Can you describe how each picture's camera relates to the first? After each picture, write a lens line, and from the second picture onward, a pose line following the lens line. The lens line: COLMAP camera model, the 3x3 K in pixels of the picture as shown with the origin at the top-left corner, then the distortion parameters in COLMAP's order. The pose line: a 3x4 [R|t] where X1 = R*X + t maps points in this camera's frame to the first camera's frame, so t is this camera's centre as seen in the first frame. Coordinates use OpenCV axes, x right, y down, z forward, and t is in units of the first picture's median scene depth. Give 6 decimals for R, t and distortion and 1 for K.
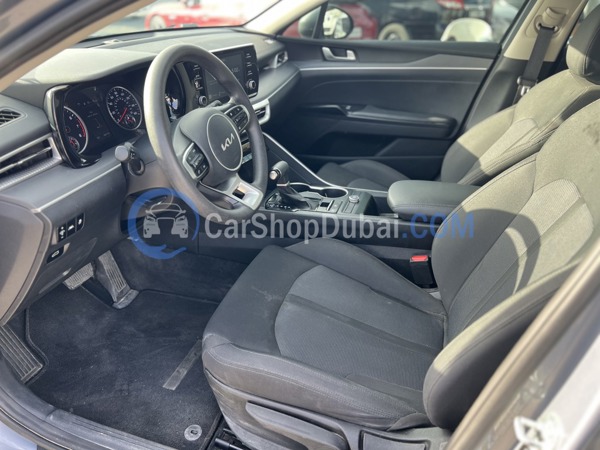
lens RADIAL K [[450.5, 0, 299.7], [0, 450.5, 225.3], [0, 0, 1]] dist [0.030701, -0.005327]
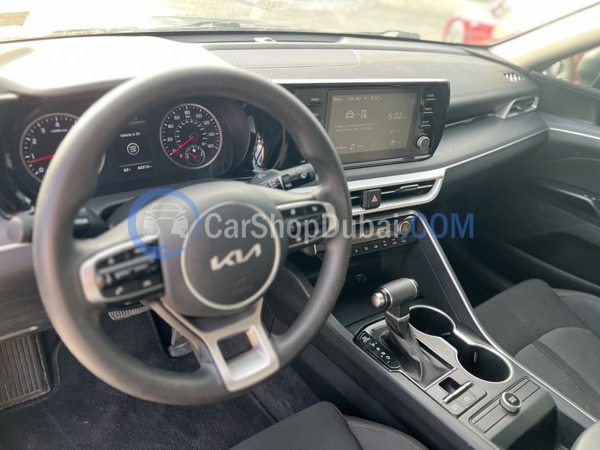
lens RADIAL K [[450.5, 0, 299.3], [0, 450.5, 227.4], [0, 0, 1]] dist [0.030701, -0.005327]
pose [[0.806627, 0.360760, -0.468192, 0.091742], [-0.361797, 0.927751, 0.091545, -0.196059], [0.467392, 0.095548, 0.878872, 0.378574]]
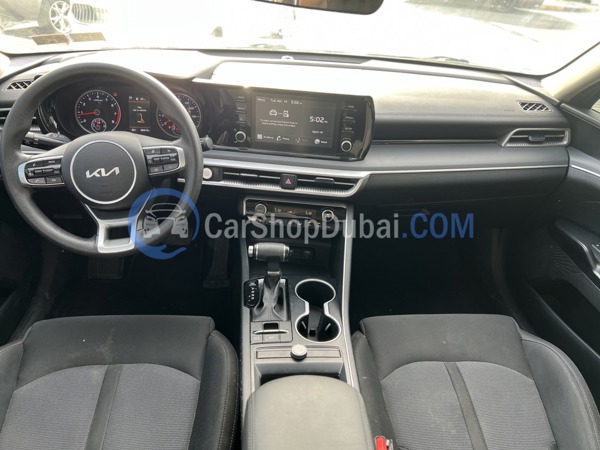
lens RADIAL K [[450.5, 0, 299.5], [0, 450.5, 225.3], [0, 0, 1]] dist [0.030701, -0.005327]
pose [[0.375730, 0.472591, -0.797173, 0.515351], [-0.489063, 0.831781, 0.262598, -0.356025], [0.787175, 0.291201, 0.543652, 0.568275]]
